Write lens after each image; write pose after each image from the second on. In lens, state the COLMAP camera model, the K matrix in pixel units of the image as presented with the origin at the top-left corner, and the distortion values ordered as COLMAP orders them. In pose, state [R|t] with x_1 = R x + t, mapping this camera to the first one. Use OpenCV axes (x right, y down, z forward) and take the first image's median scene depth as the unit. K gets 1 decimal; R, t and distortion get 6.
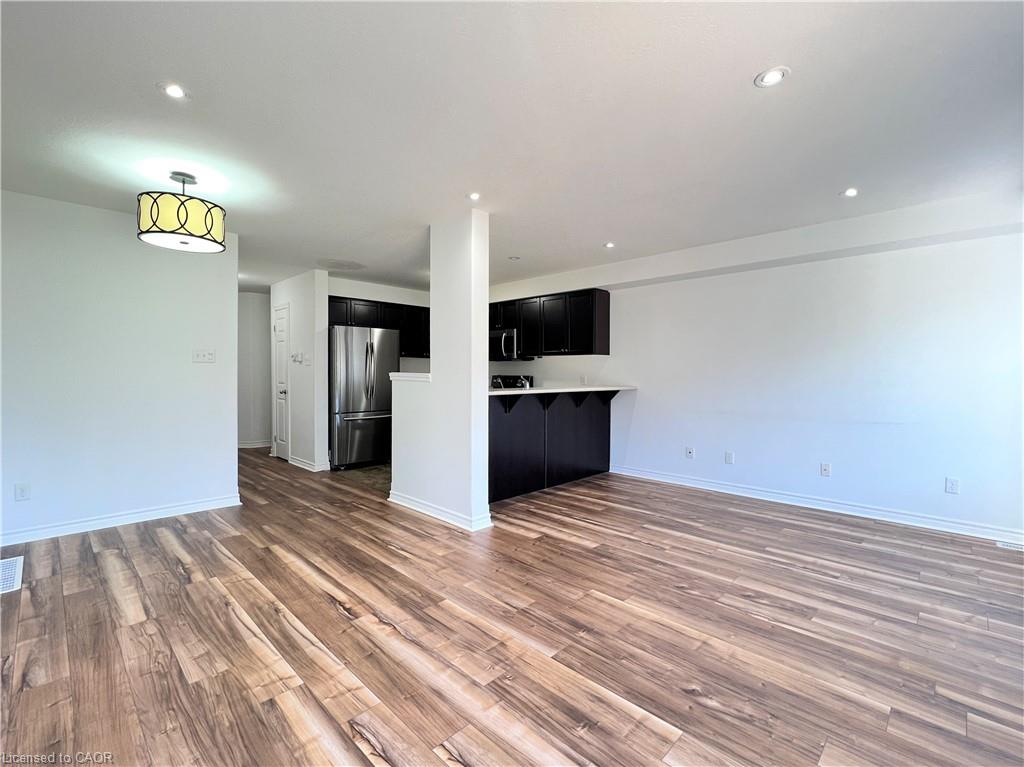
lens RADIAL K [[449.2, 0, 511.2], [0, 449.2, 381.1], [0, 0, 1]] dist [0.000524, -0.000564]
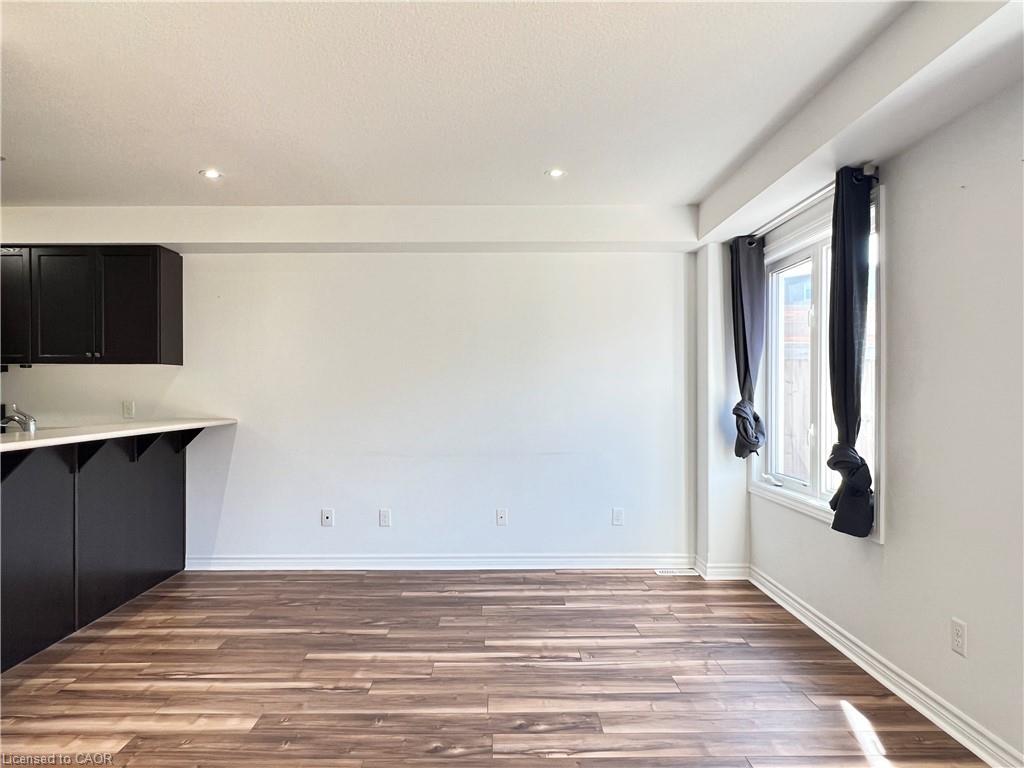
lens RADIAL K [[664.3, 0, 509.7], [0, 664.3, 390.3], [0, 0, 1]] dist [-0.004028, 0.001339]
pose [[0.720061, -0.005122, 0.693892, -0.125978], [0.019050, 0.999742, -0.012389, -0.014571], [-0.693650, 0.022140, 0.719972, 0.188387]]
